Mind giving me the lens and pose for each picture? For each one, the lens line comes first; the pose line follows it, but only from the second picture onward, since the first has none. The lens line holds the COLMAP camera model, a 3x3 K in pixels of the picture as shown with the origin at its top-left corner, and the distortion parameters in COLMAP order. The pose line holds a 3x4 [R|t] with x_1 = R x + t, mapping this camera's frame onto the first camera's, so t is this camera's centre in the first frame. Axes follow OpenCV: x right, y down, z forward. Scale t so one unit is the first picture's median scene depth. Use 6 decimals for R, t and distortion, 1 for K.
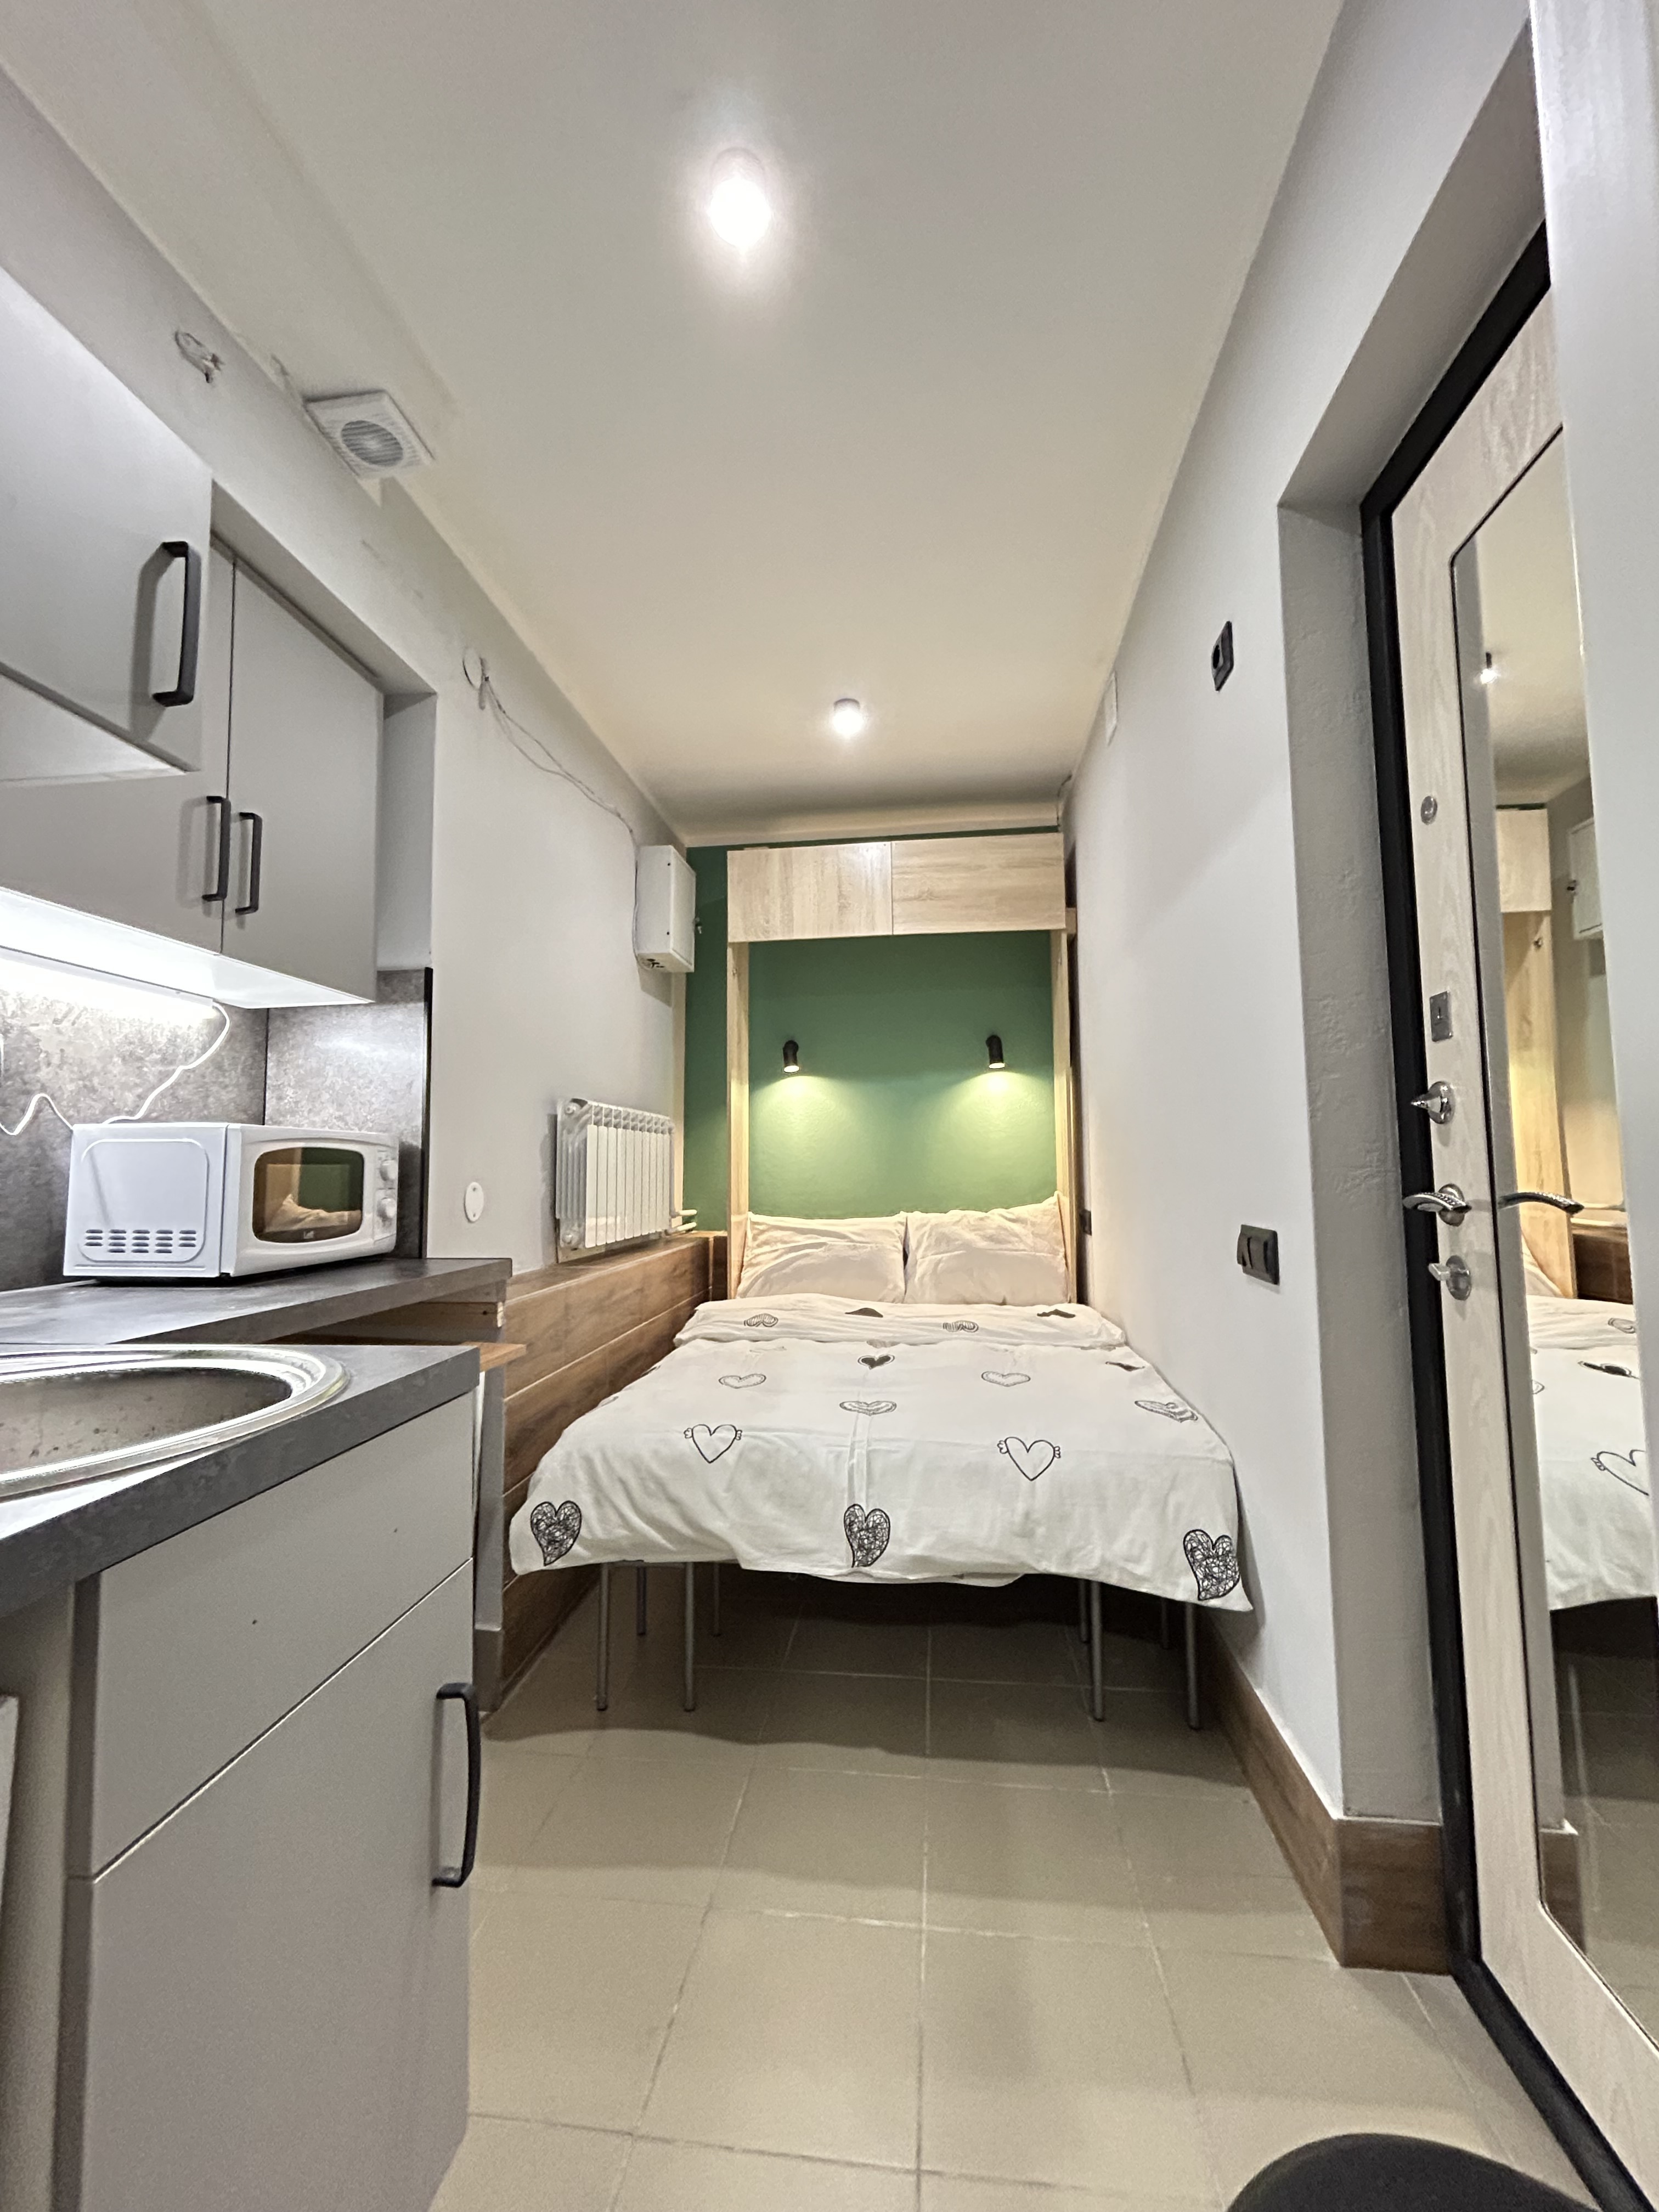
lens RADIAL K [[902.9, 0, 835.2], [0, 902.9, 1104.0], [0, 0, 1]] dist [-0.002325, 0.000163]
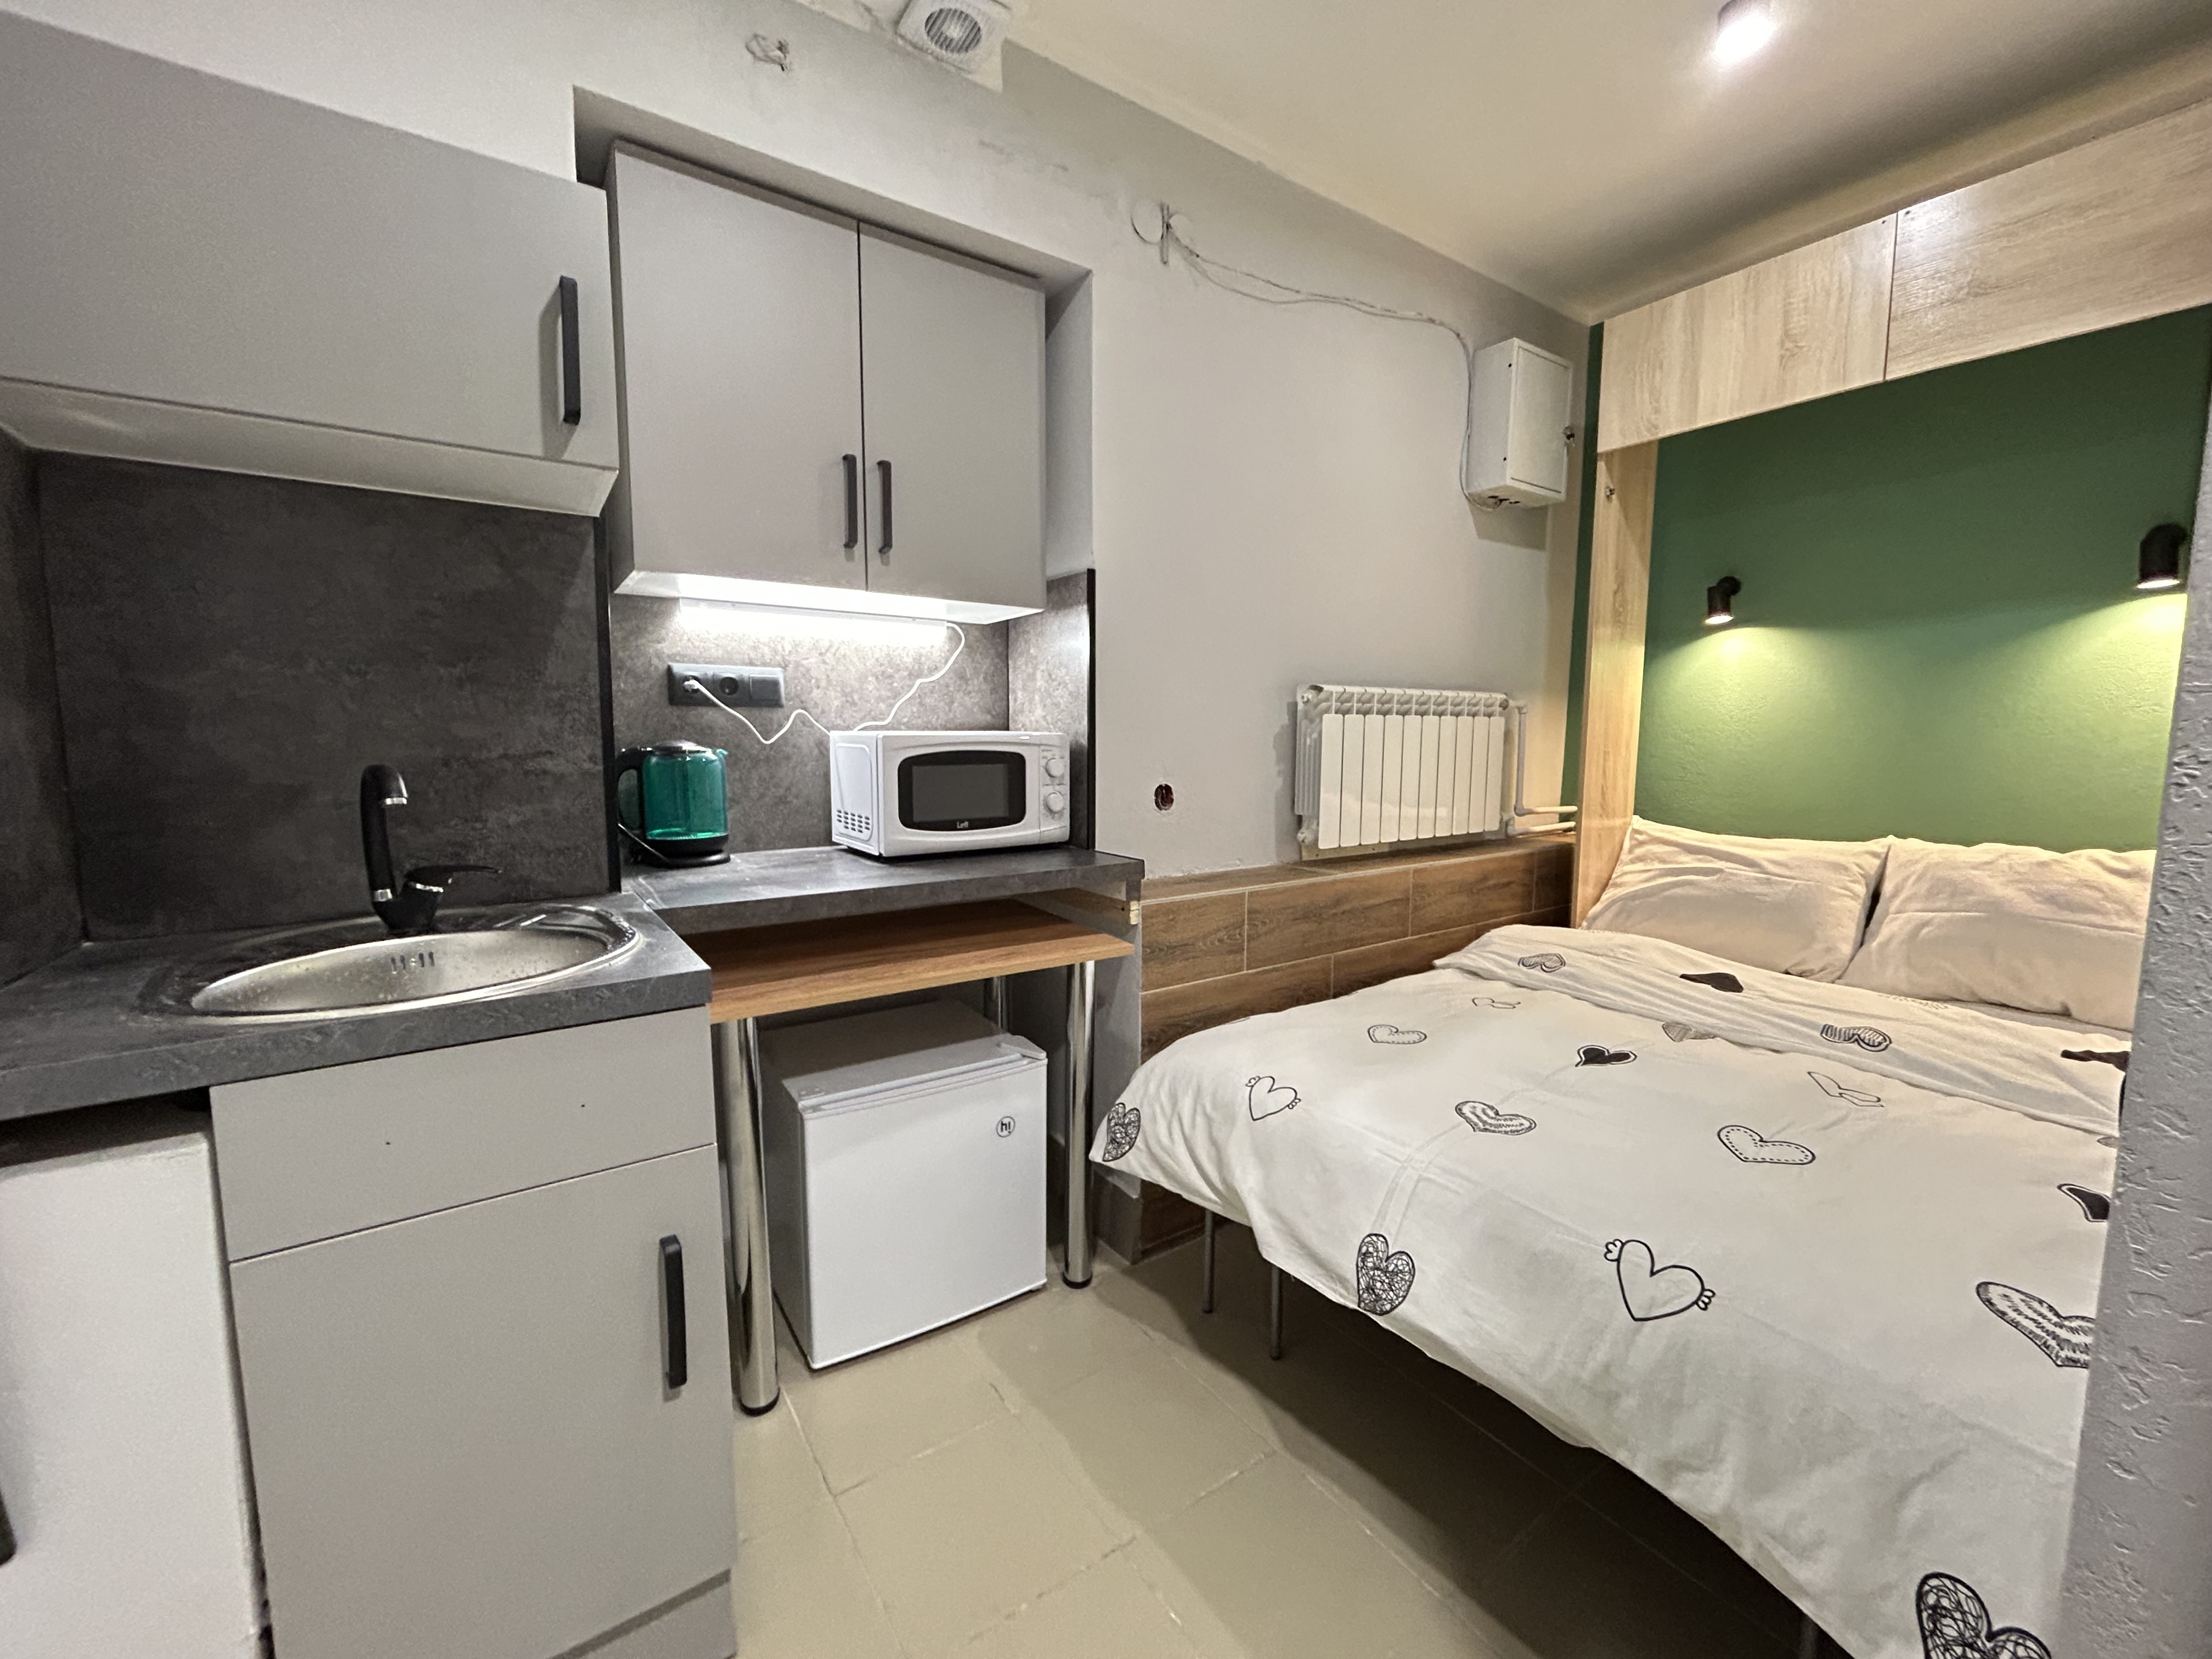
lens RADIAL K [[900.2, 0, 1103.3], [0, 900.2, 829.4], [0, 0, 1]] dist [-0.003293, 0.000404]
pose [[0.655805, 0.095845, -0.748821, 0.366610], [0.044812, 0.985217, 0.165349, -0.030632], [0.753599, -0.141993, 0.641815, 0.340642]]
